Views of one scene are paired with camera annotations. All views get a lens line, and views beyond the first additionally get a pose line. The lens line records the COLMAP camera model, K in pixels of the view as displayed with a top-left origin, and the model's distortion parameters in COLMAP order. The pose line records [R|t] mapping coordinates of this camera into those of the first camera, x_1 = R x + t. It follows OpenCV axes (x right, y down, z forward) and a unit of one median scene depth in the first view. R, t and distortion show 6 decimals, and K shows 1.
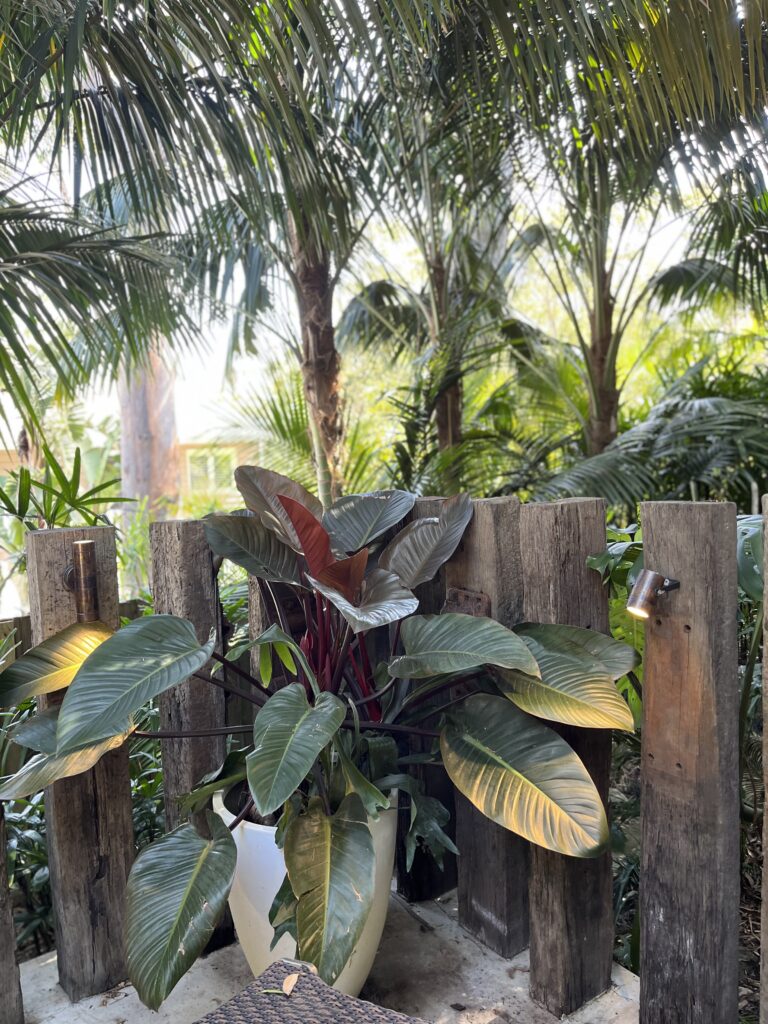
lens RADIAL K [[717.4, 0, 384.0], [0, 717.4, 512.0], [0, 0, 1]] dist [-0.001215, -0.000874]
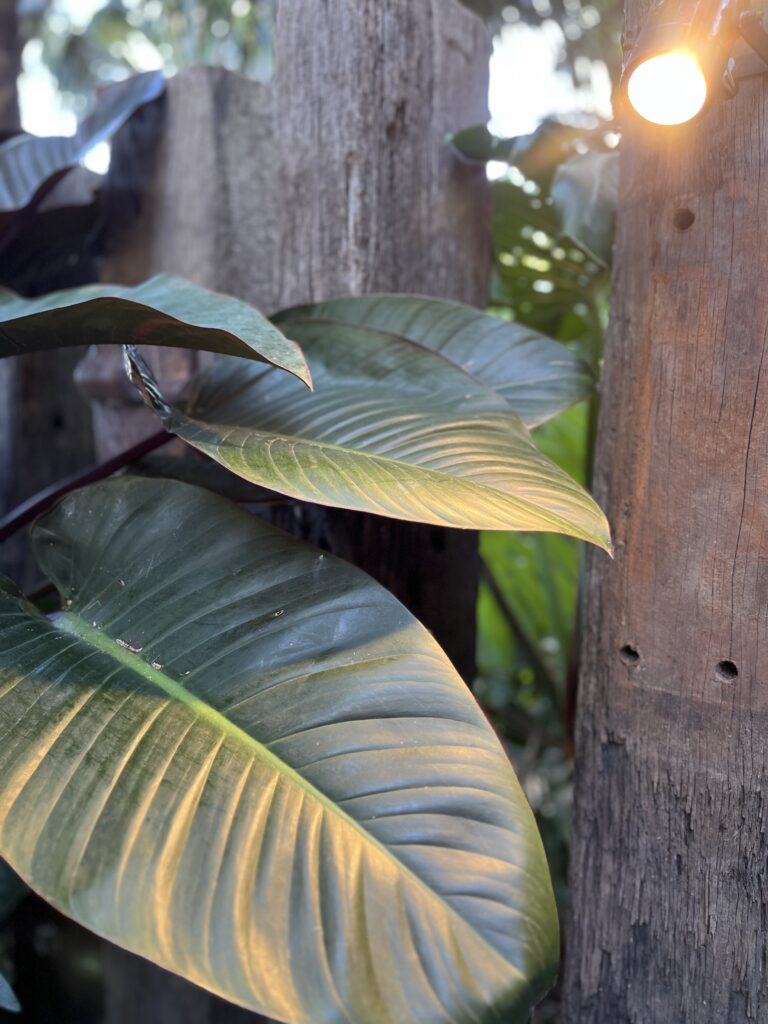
lens RADIAL K [[786.5, 0, 384.0], [0, 786.5, 512.0], [0, 0, 1]] dist [0.006479, 0.002894]
pose [[0.956869, 0.043998, 0.287168, 0.159226], [-0.043711, 0.999017, -0.007415, 0.286129], [-0.287212, -0.005457, 0.957852, 0.692762]]
